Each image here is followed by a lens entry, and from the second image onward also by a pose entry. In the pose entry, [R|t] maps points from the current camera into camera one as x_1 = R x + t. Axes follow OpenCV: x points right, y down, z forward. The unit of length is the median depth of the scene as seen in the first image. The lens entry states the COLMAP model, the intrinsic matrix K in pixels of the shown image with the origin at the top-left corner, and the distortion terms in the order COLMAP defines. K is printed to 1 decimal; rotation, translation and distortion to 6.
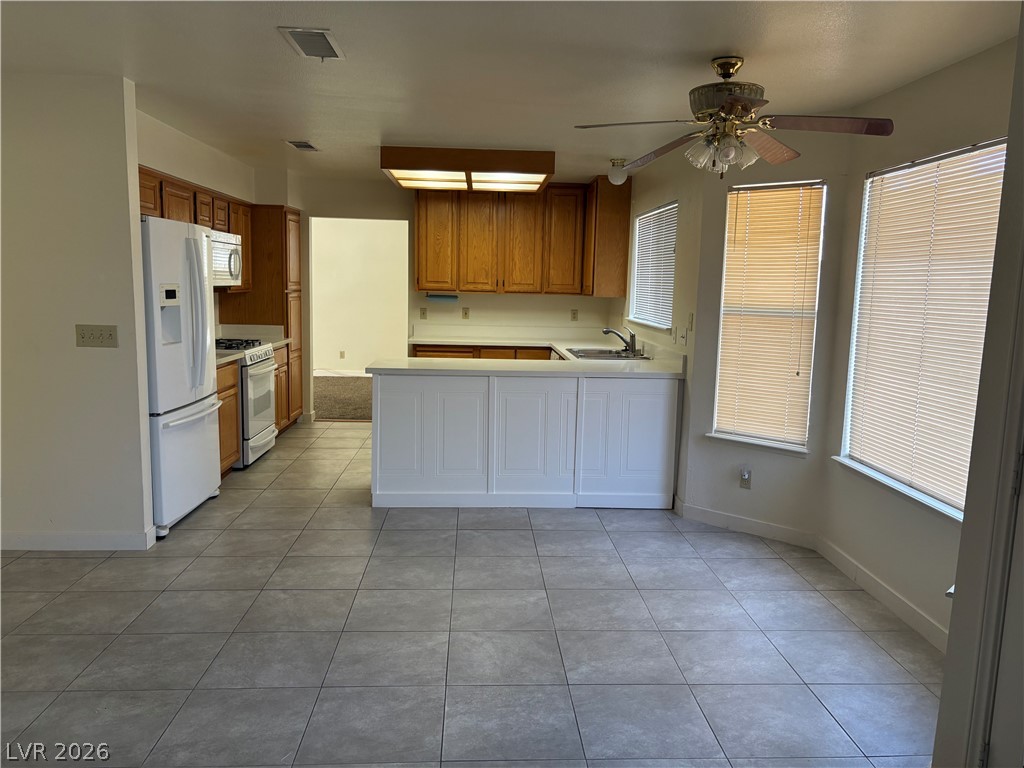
lens RADIAL K [[773.5, 0, 512.0], [0, 773.5, 384.0], [0, 0, 1]] dist [0.049579, -0.071453]
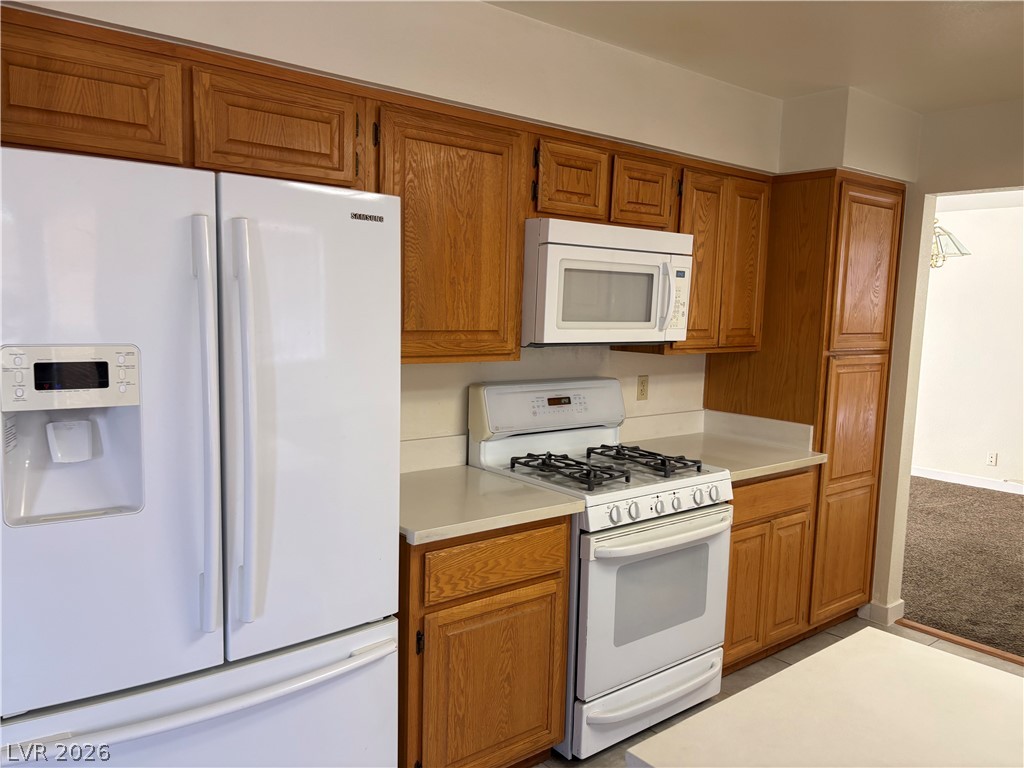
lens RADIAL K [[773.5, 0, 512.0], [0, 773.5, 384.0], [0, 0, 1]] dist [0.049579, -0.071453]
pose [[0.601711, 0.081506, -0.794545, -0.032048], [-0.121405, 0.992554, 0.009878, -0.085501], [0.789433, 0.090518, 0.607125, 0.586032]]
